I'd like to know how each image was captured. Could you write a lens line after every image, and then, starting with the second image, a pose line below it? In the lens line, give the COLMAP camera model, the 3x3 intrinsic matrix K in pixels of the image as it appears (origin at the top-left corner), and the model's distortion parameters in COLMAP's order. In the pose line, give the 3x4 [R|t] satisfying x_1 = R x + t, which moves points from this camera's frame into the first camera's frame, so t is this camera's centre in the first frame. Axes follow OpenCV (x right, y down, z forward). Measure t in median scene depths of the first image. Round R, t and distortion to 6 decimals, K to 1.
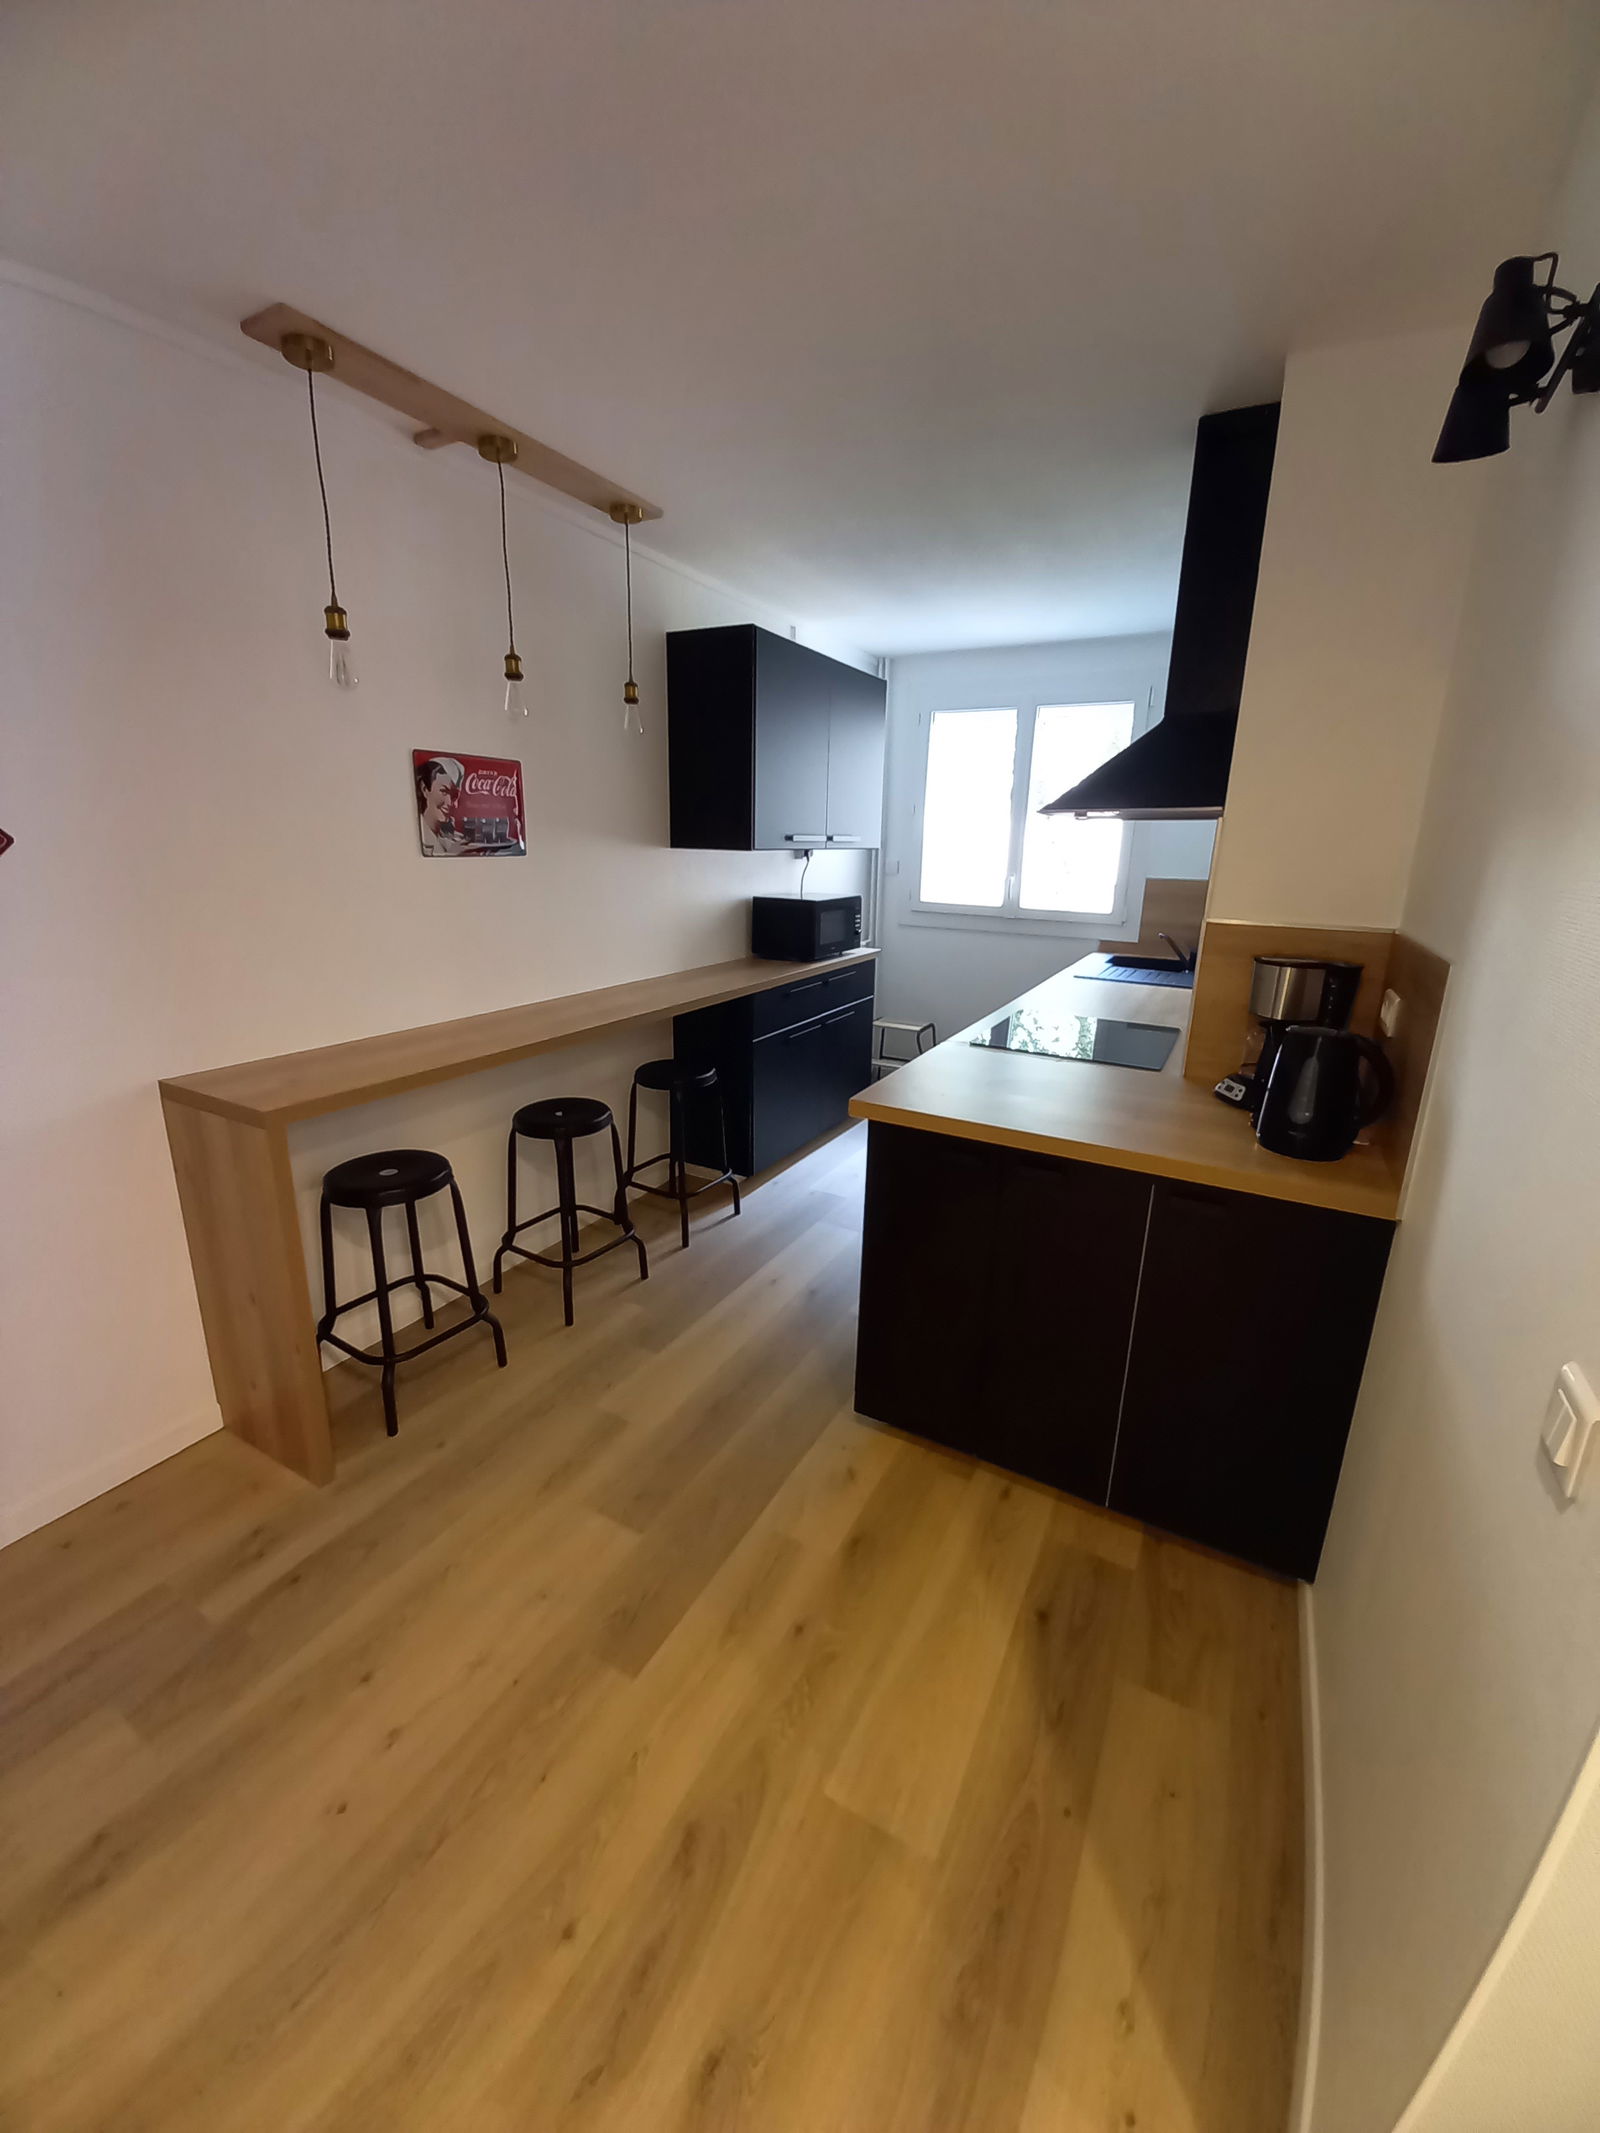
lens RADIAL K [[840.2, 0, 793.6], [0, 840.2, 1063.3], [0, 0, 1]] dist [-0.000484, -0.000400]
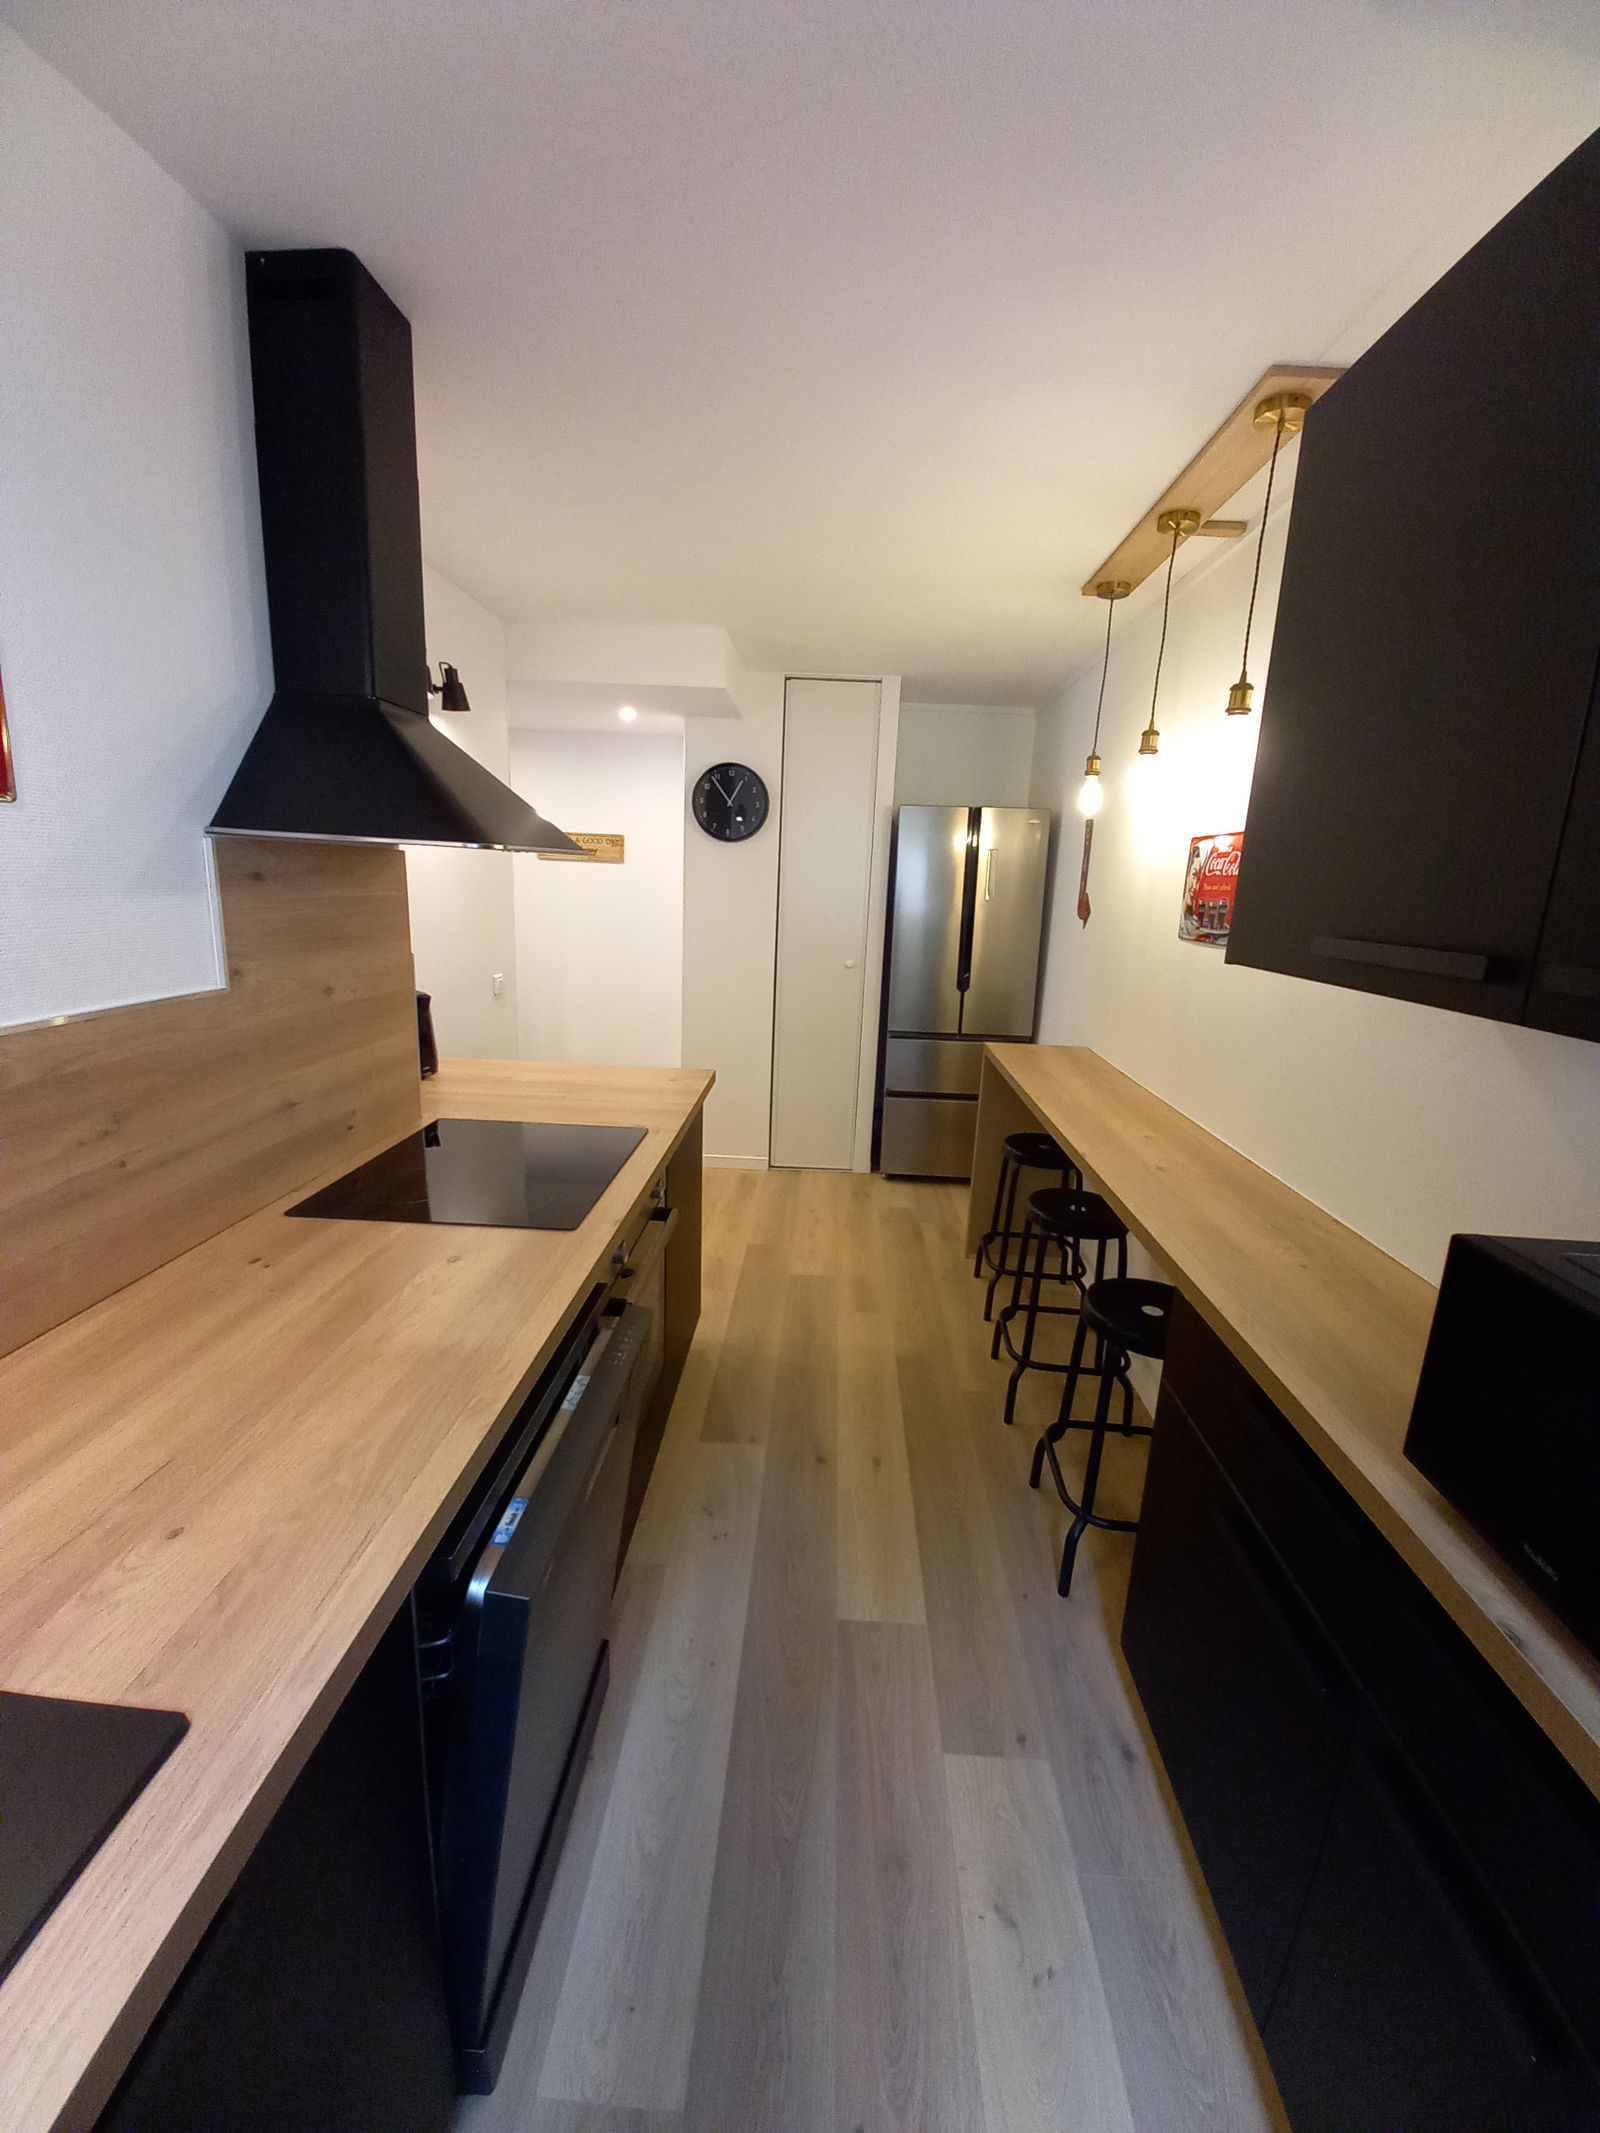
lens RADIAL K [[840.2, 0, 798.0], [0, 840.2, 1068.0], [0, 0, 1]] dist [-0.000484, -0.000400]
pose [[-0.899803, 0.039638, -0.434493, 0.522862], [-0.168395, 0.887147, 0.429666, -0.557478], [0.402490, 0.459782, -0.791582, 2.024311]]
